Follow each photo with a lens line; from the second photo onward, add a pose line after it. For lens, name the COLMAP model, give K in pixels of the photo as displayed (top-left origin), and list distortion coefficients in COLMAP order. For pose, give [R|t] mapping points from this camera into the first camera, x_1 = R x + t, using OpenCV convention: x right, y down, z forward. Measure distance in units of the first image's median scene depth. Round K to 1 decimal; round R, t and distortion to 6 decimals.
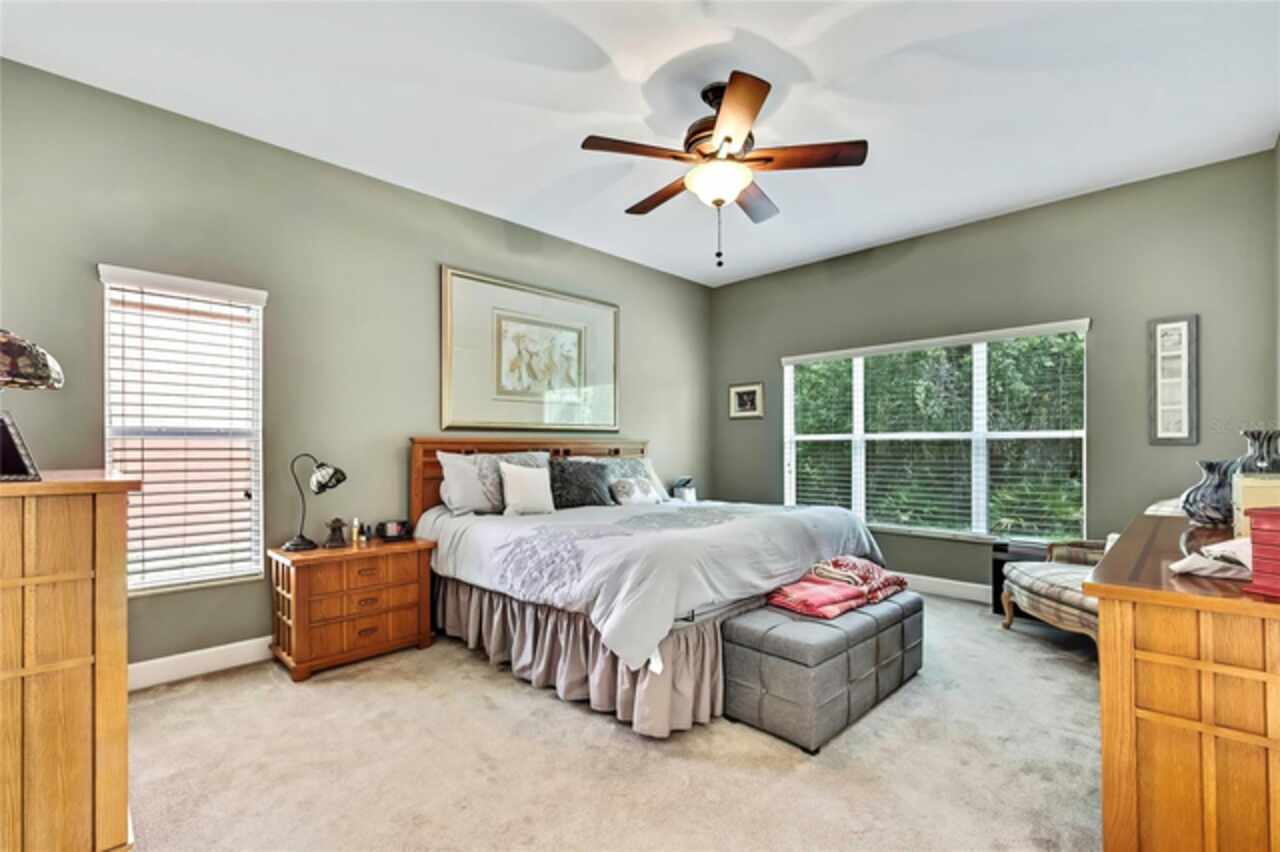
lens RADIAL K [[563.3, 0, 637.9], [0, 563.3, 431.2], [0, 0, 1]] dist [-0.011390, -0.000045]
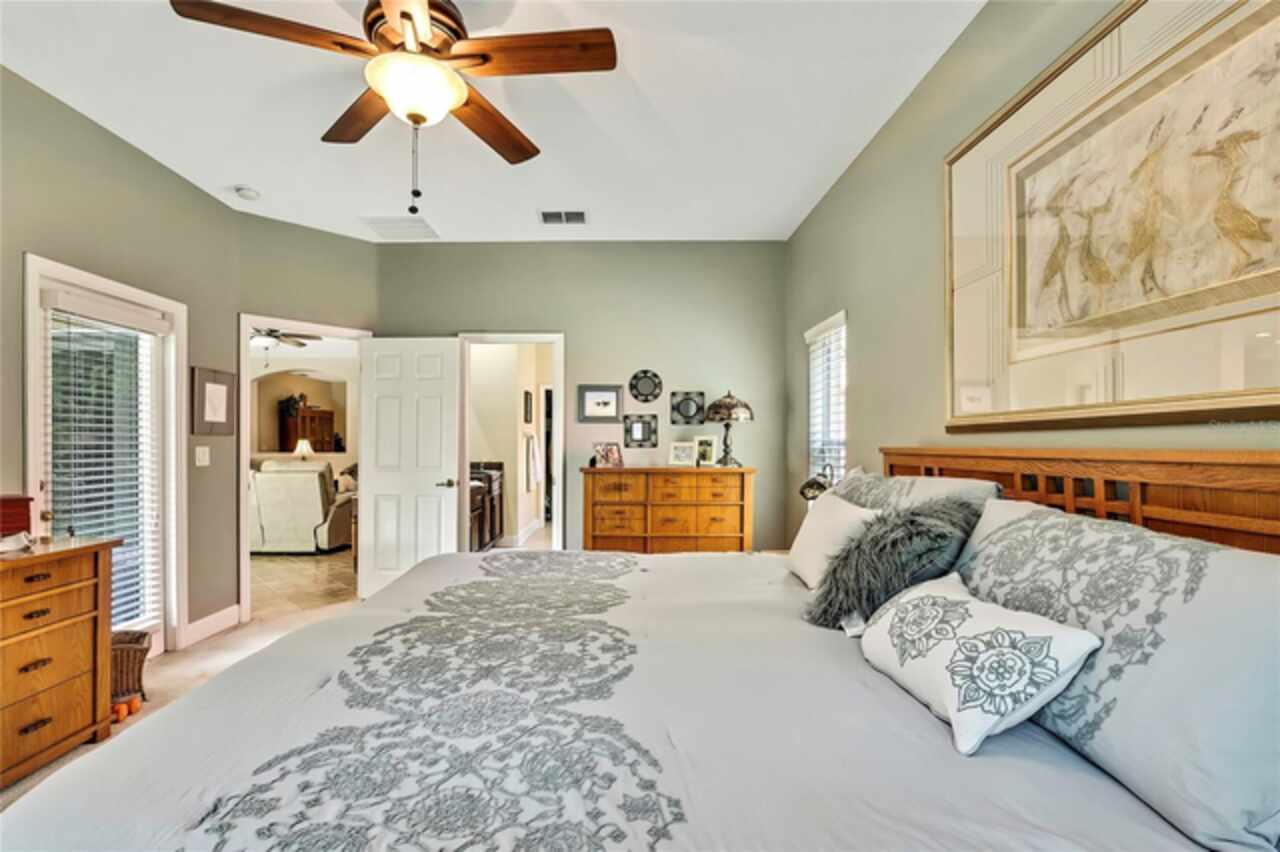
lens RADIAL K [[558.4, 0, 634.6], [0, 558.4, 439.5], [0, 0, 1]] dist [0.011310, -0.000215]
pose [[-0.692193, -0.001690, -0.721711, 0.345495], [0.024480, 0.999367, -0.025818, 0.013217], [0.721297, -0.035538, -0.691713, 1.273666]]
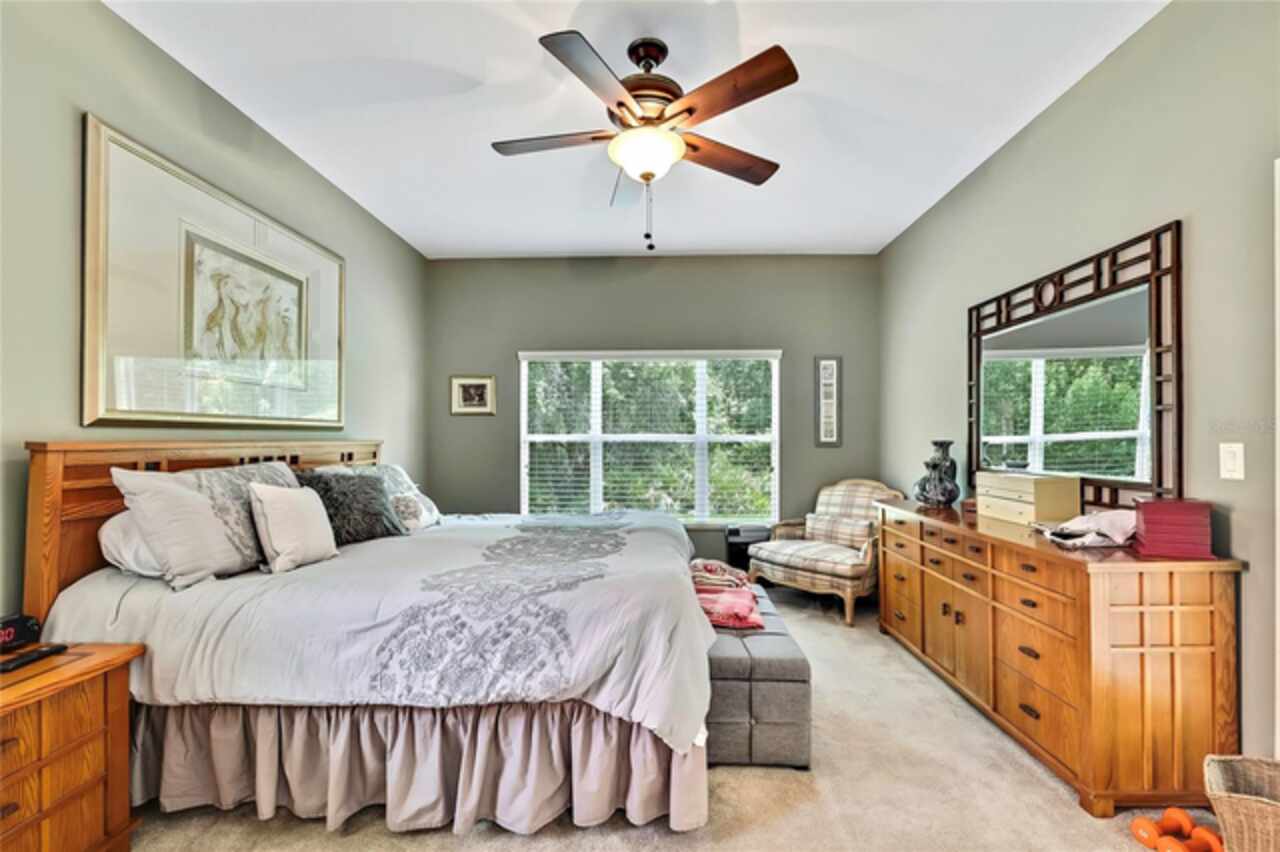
lens RADIAL K [[557.2, 0, 640.0], [0, 557.2, 426.0], [0, 0, 1]] dist [-0.008949, 0.000323]
pose [[0.732792, 0.018047, 0.680214, -0.344267], [-0.021835, 0.999757, -0.003003, -0.013205], [-0.680103, -0.012652, 0.733008, 0.286892]]
